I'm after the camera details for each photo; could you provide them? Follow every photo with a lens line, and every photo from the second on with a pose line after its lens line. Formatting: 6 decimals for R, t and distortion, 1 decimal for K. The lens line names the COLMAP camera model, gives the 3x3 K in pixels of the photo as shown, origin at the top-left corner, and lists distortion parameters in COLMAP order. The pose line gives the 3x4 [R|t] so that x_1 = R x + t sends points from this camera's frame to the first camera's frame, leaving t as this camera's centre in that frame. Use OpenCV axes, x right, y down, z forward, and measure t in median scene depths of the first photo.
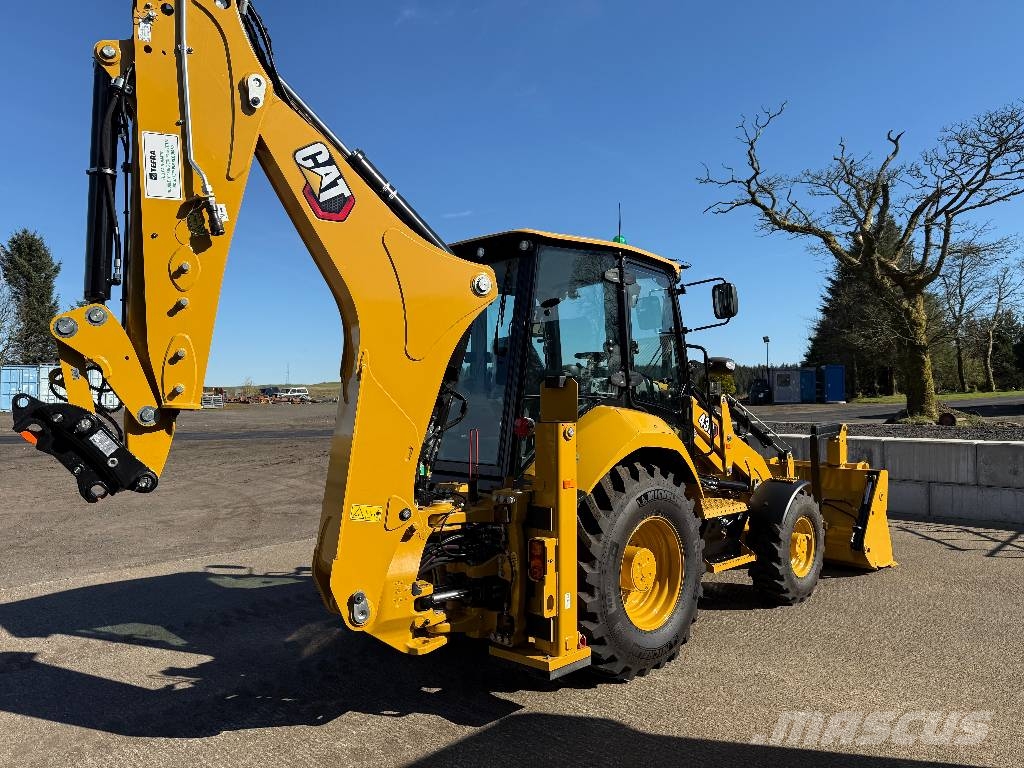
lens RADIAL K [[733.4, 0, 495.4], [0, 733.4, 388.5], [0, 0, 1]] dist [0.086855, -0.137110]
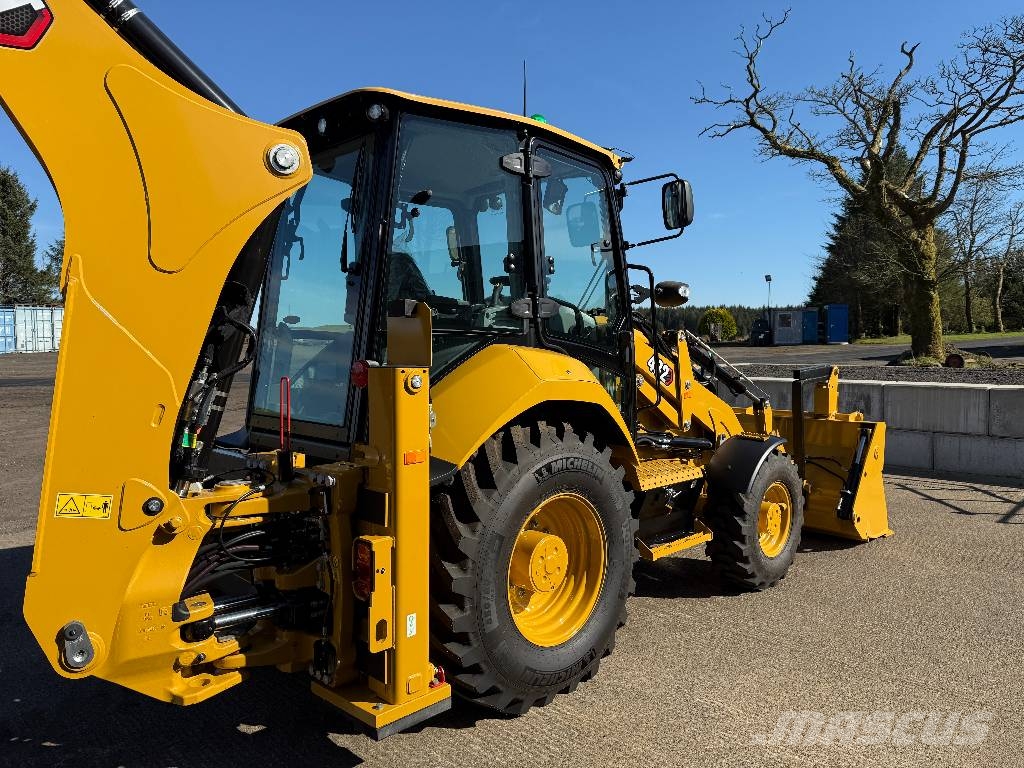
lens RADIAL K [[692.0, 0, 512.0], [0, 692.0, 384.0], [0, 0, 1]] dist [0.059774, -0.088445]
pose [[0.999925, -0.000548, -0.012229, 0.133926], [0.001456, 0.997227, 0.074405, 0.009571], [0.012155, -0.074417, 0.997153, 0.245341]]
